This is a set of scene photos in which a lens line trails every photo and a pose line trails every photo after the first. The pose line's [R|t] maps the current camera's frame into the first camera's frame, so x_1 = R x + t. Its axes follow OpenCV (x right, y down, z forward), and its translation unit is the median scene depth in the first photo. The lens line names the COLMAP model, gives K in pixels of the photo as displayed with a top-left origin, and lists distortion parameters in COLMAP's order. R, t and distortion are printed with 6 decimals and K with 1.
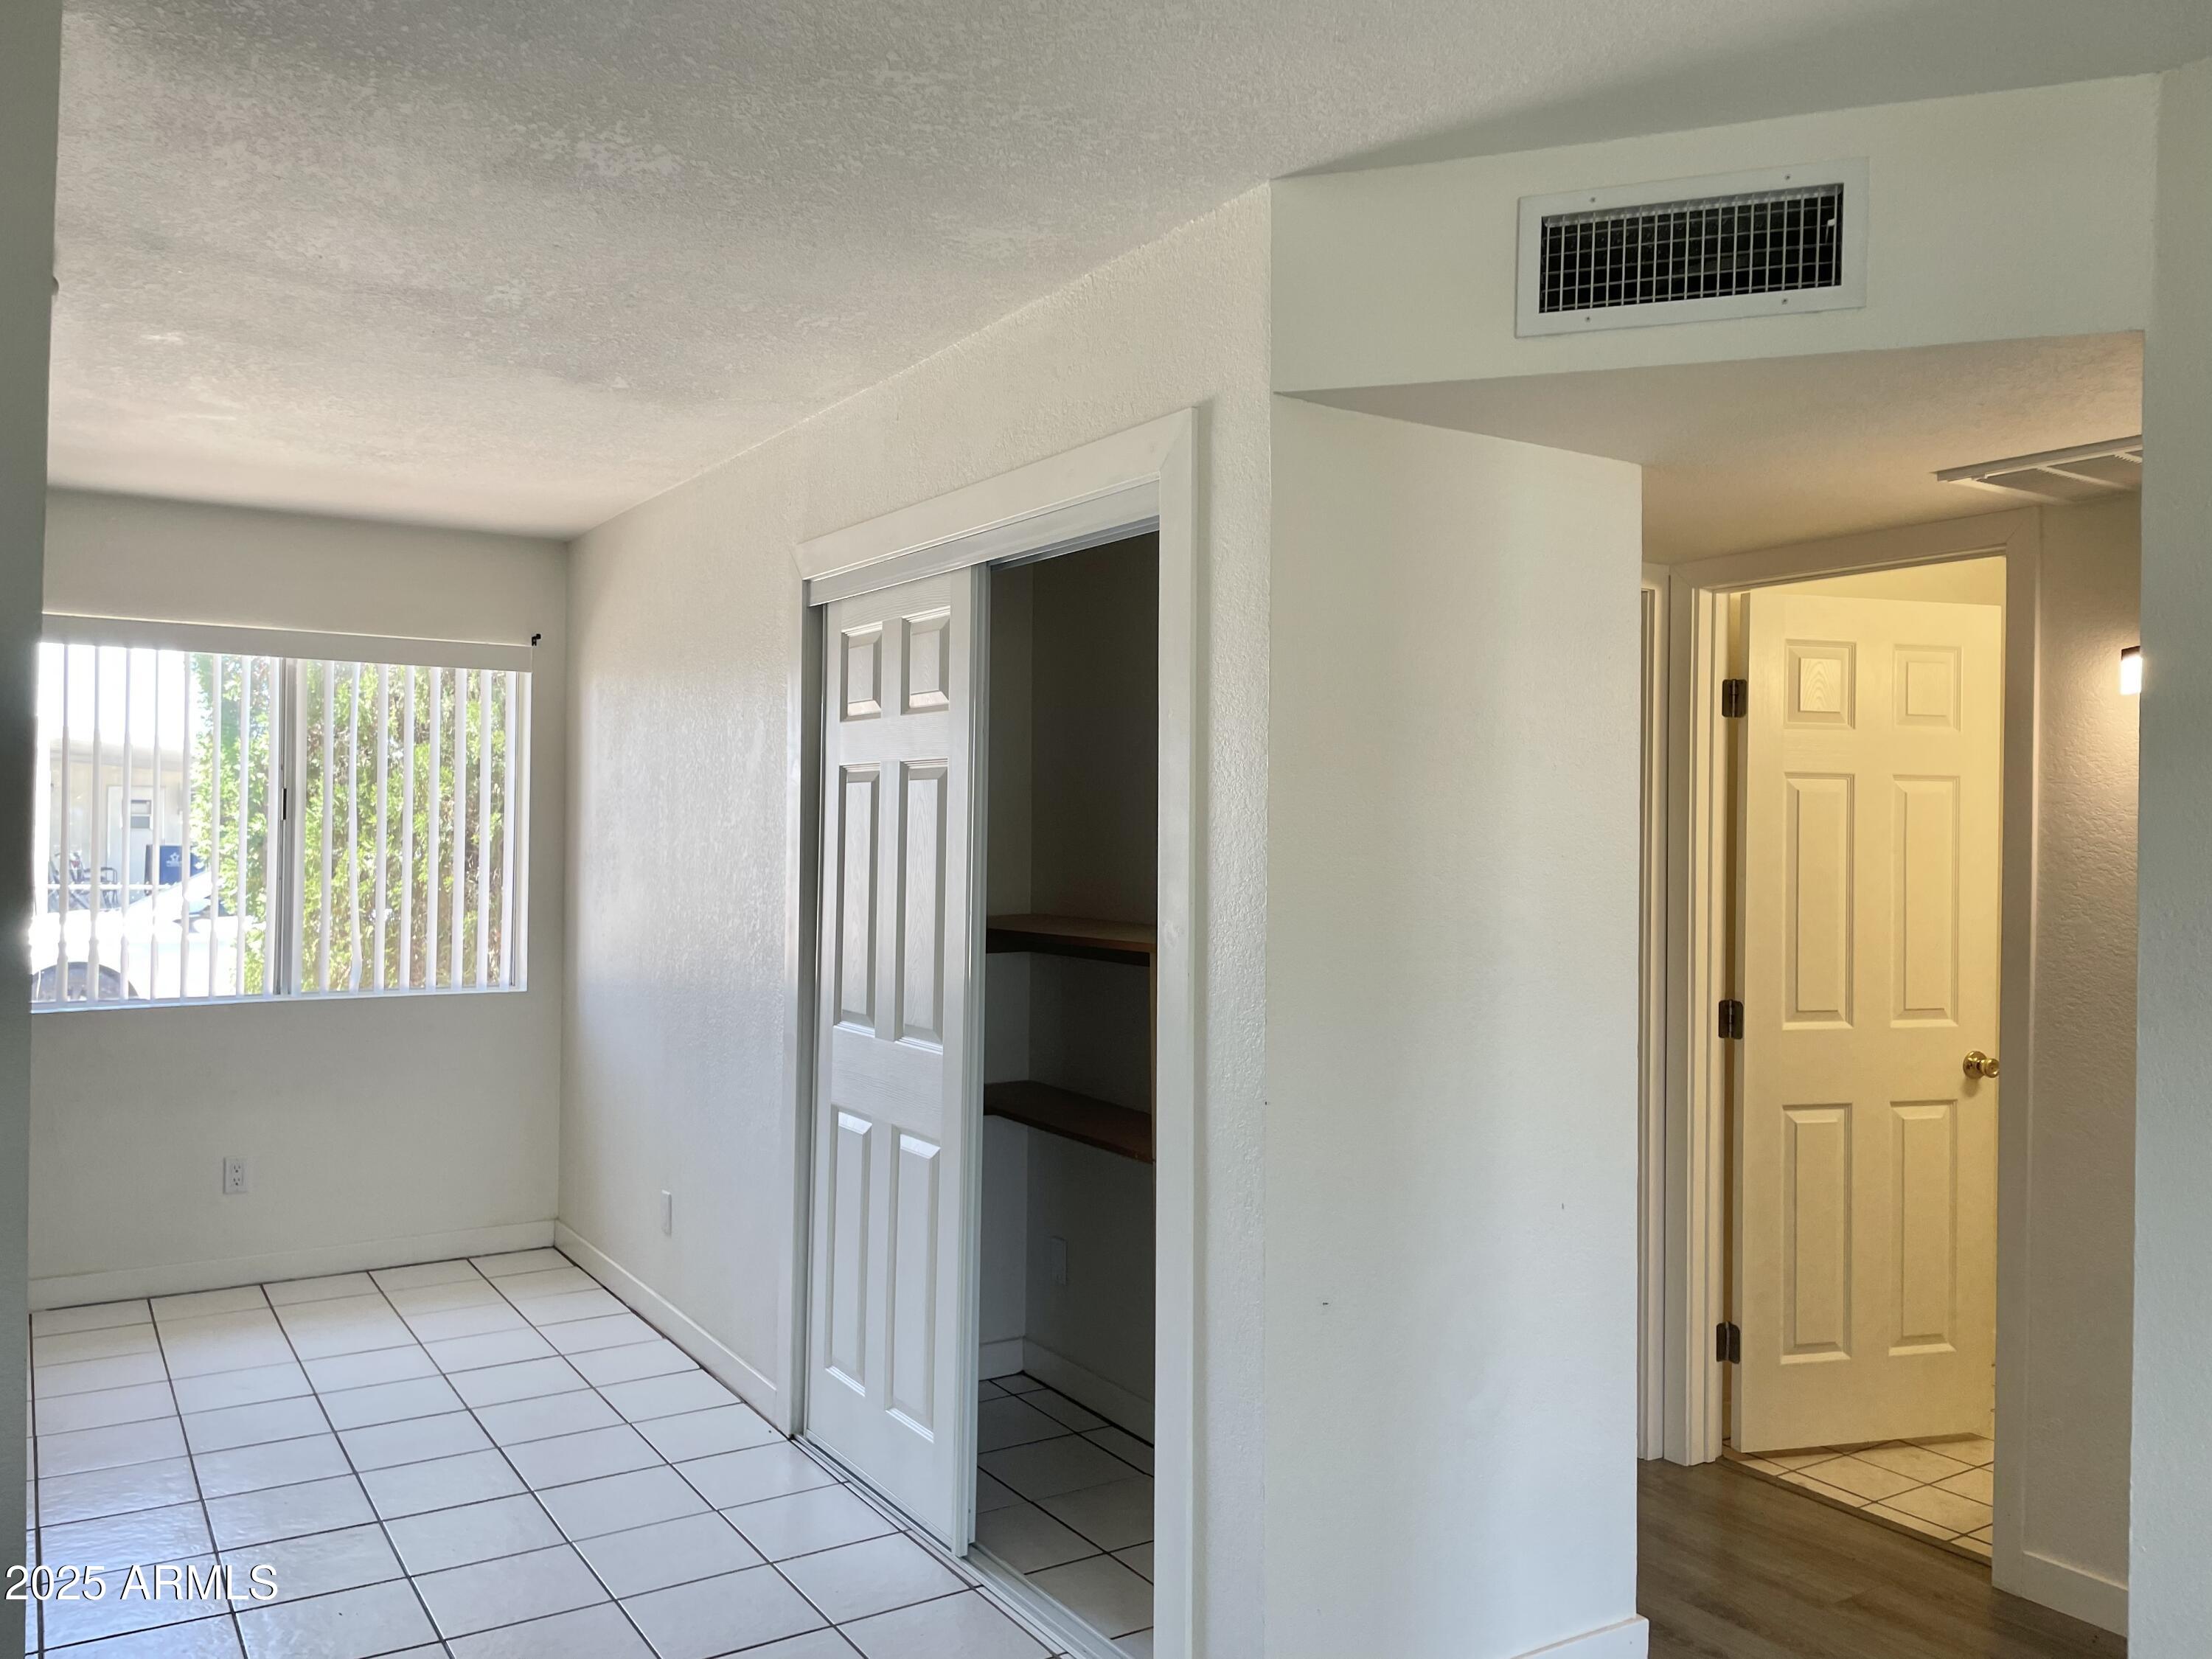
lens RADIAL K [[1658.2, 0, 1099.1], [0, 1658.2, 825.0], [0, 0, 1]] dist [0.064847, -0.084239]
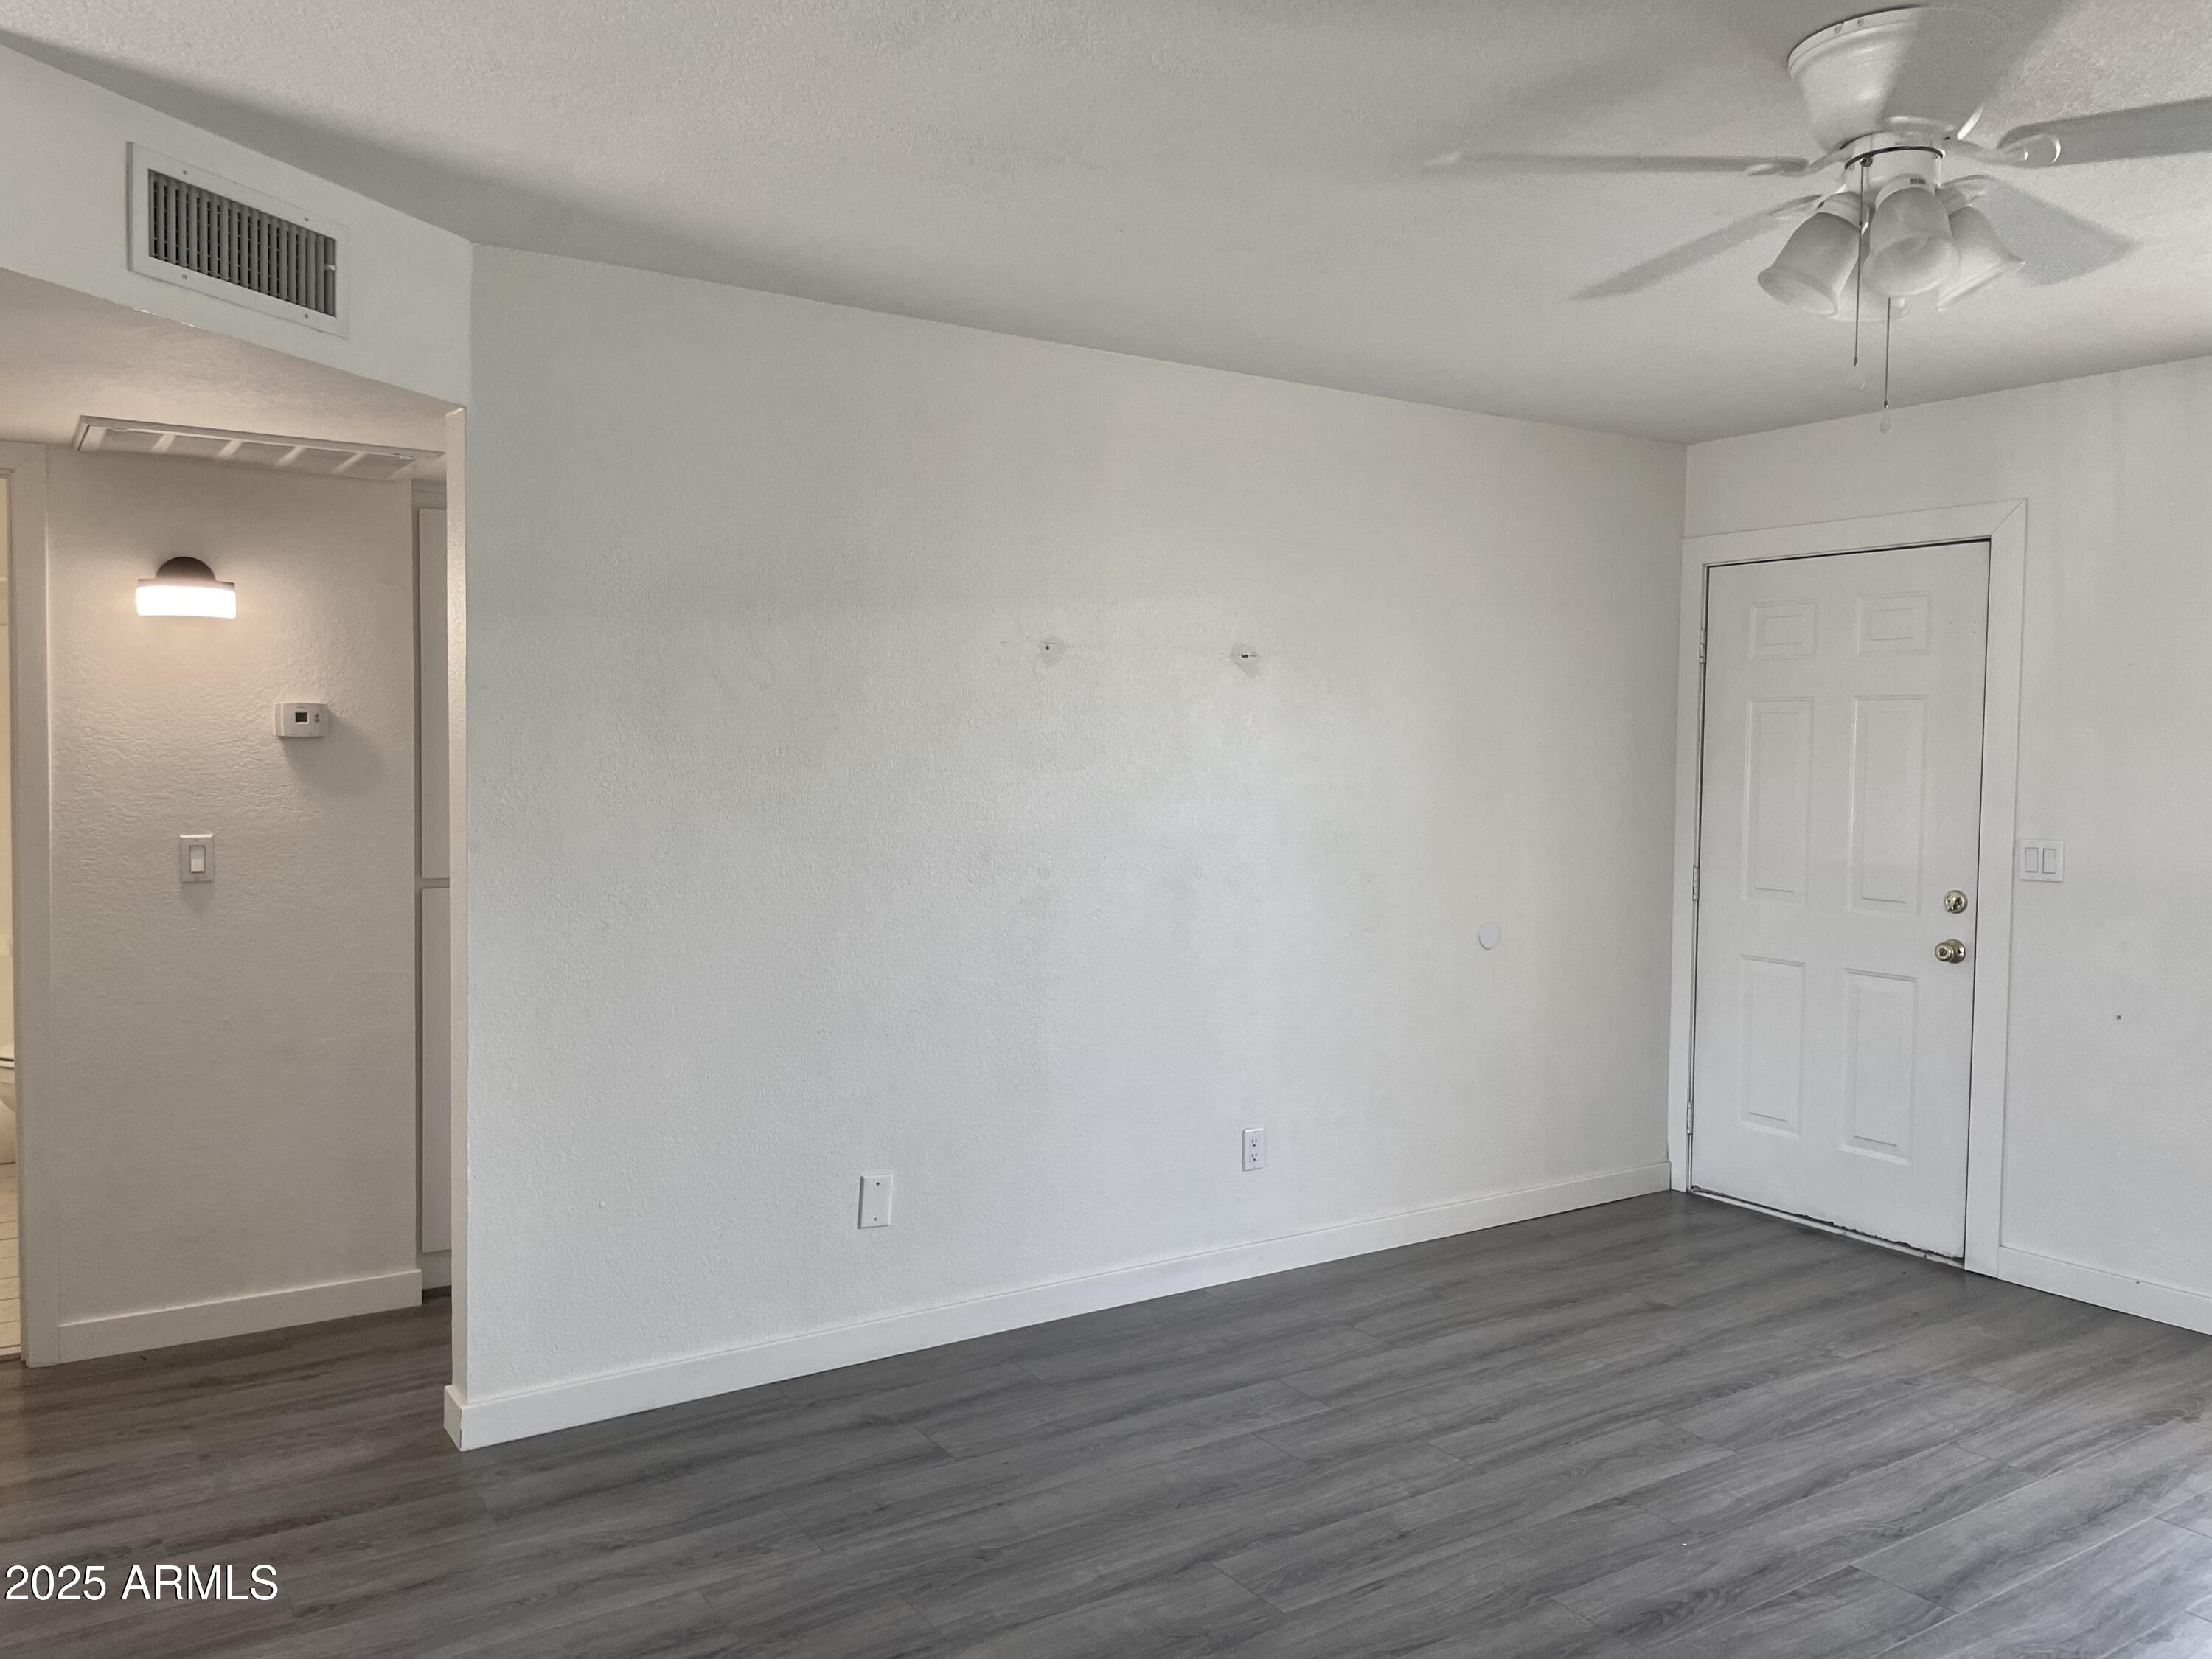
lens RADIAL K [[1658.2, 0, 1111.5], [0, 1658.2, 829.0], [0, 0, 1]] dist [0.064847, -0.084239]
pose [[-0.013502, -0.065658, 0.997751, -0.560633], [-0.011530, 0.997786, 0.065504, -0.006406], [-0.999842, -0.010620, -0.014230, 0.243541]]
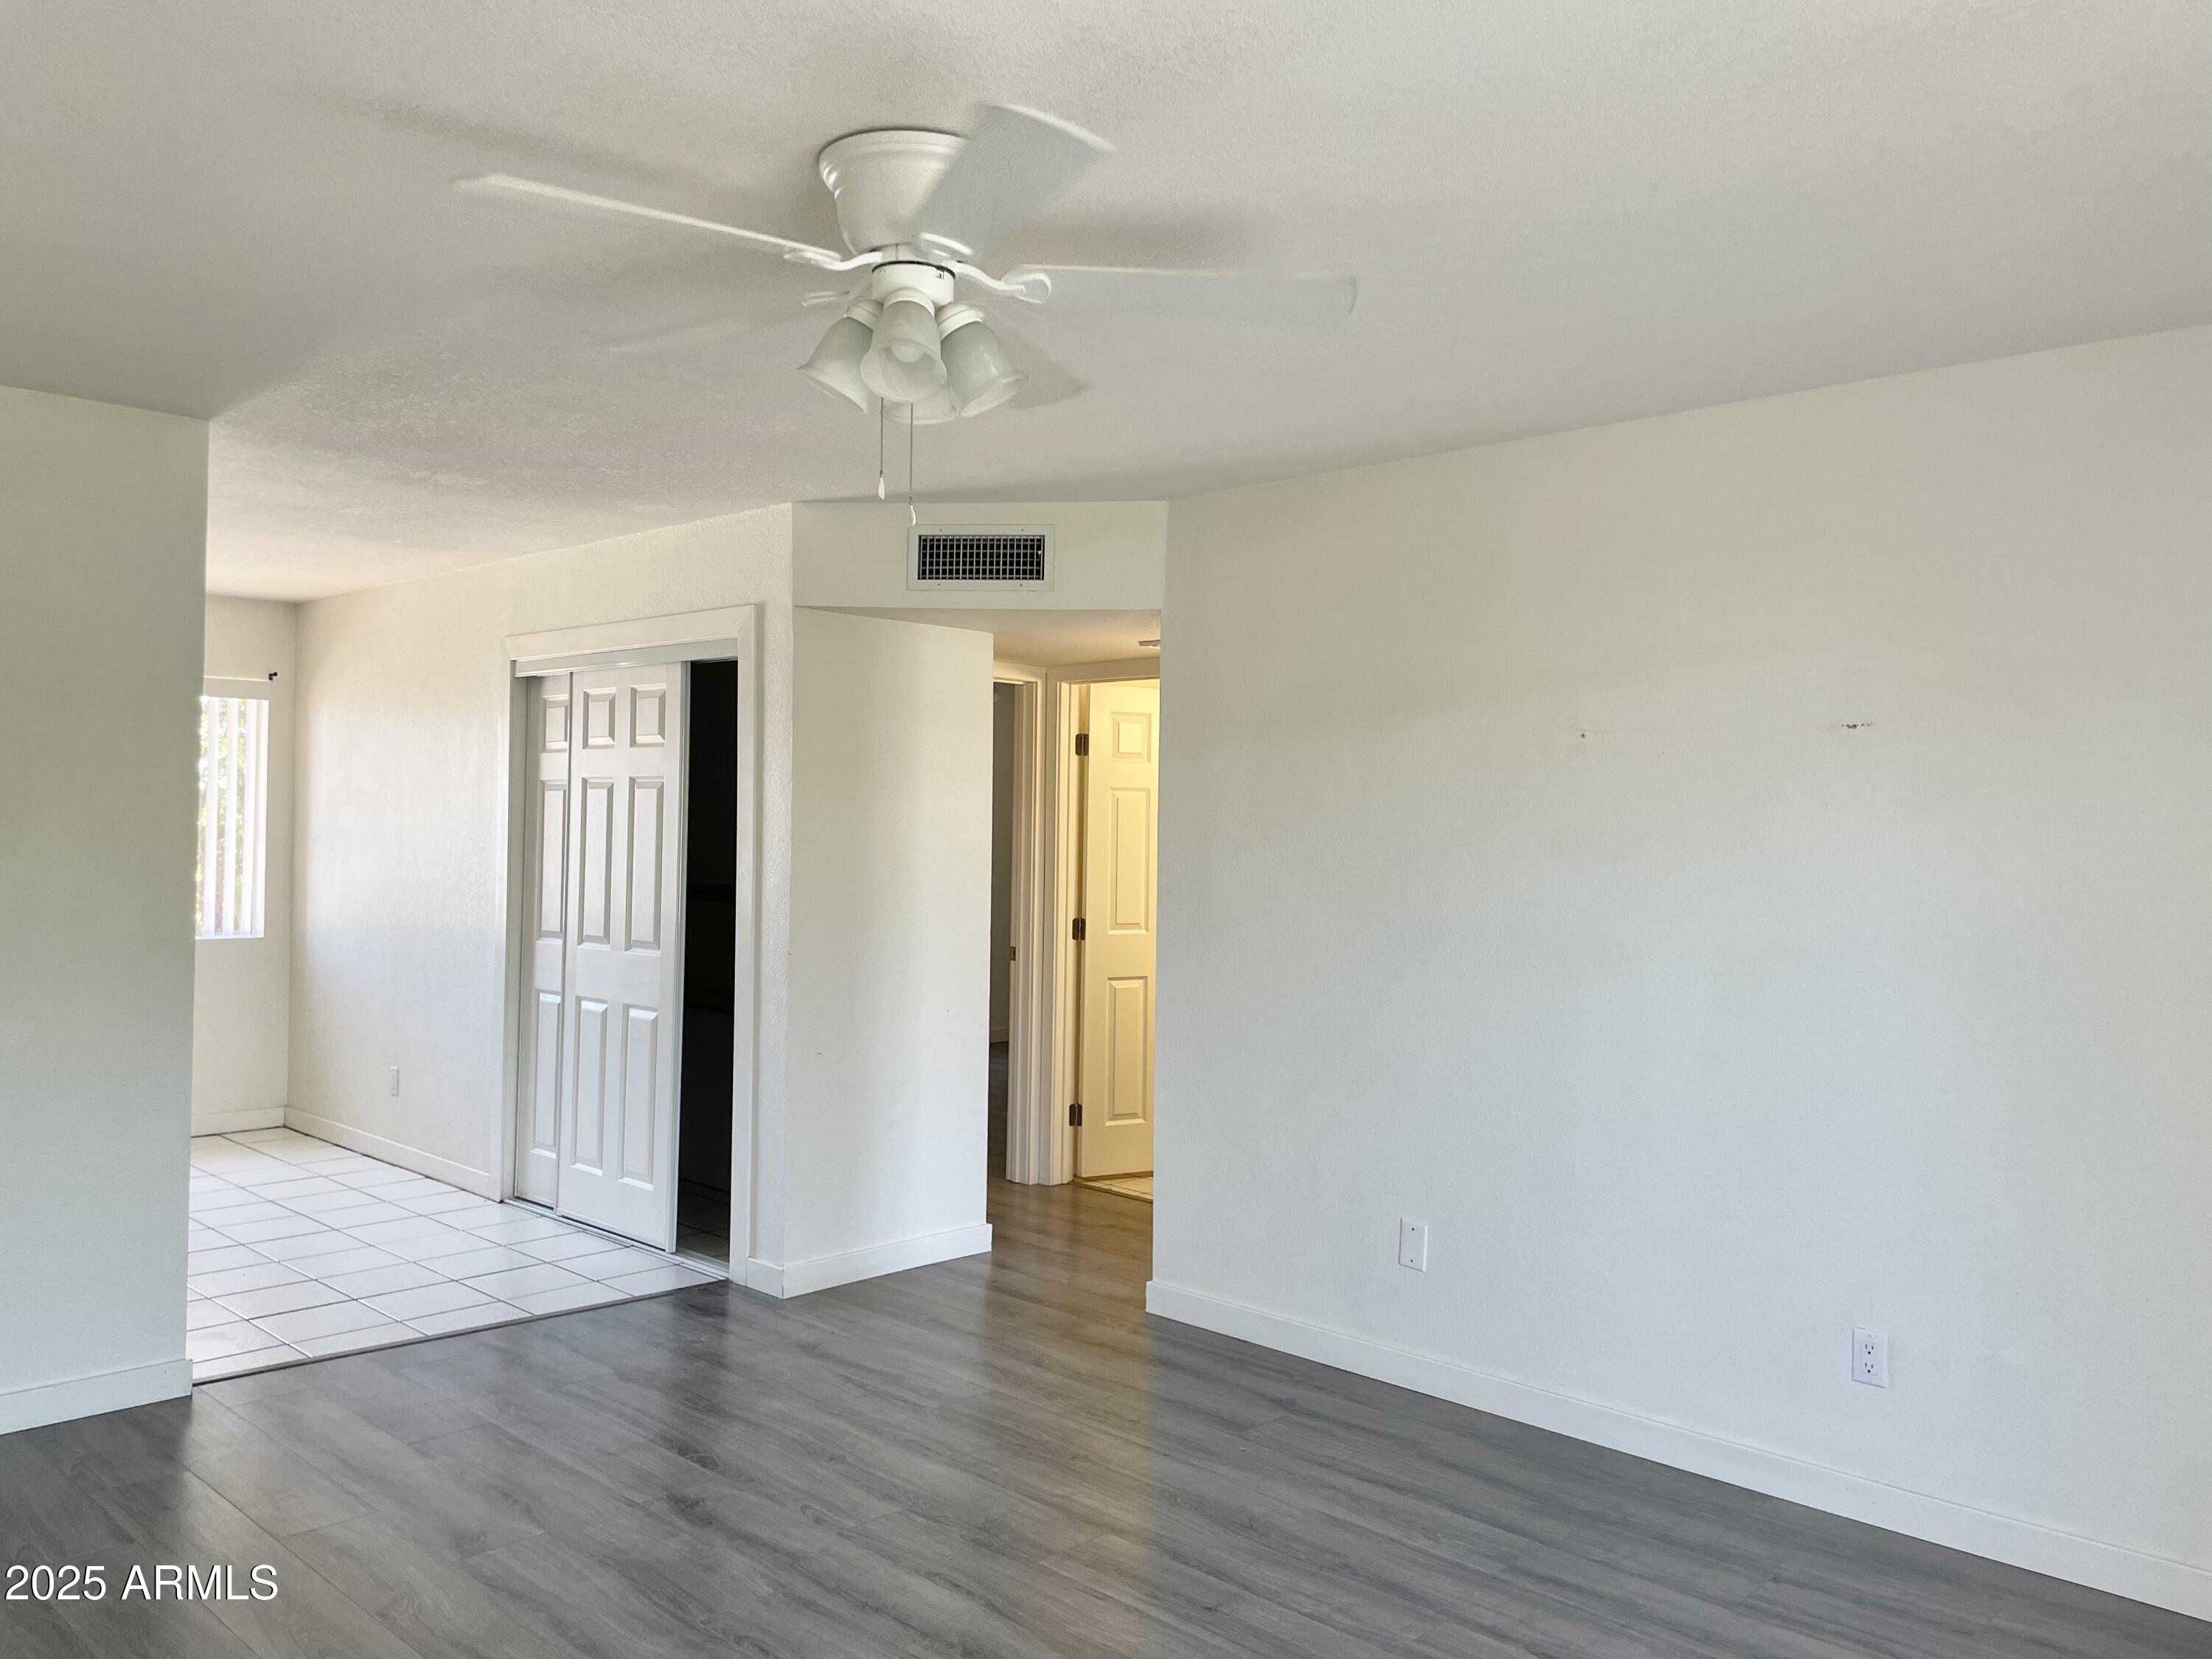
lens RADIAL K [[1658.2, 0, 1118.6], [0, 1658.2, 821.4], [0, 0, 1]] dist [0.064847, -0.084239]
pose [[0.970452, 0.003809, 0.241262, 0.000223], [-0.004597, 0.999986, 0.002703, -0.001205], [-0.241249, -0.003732, 0.970456, -0.730116]]
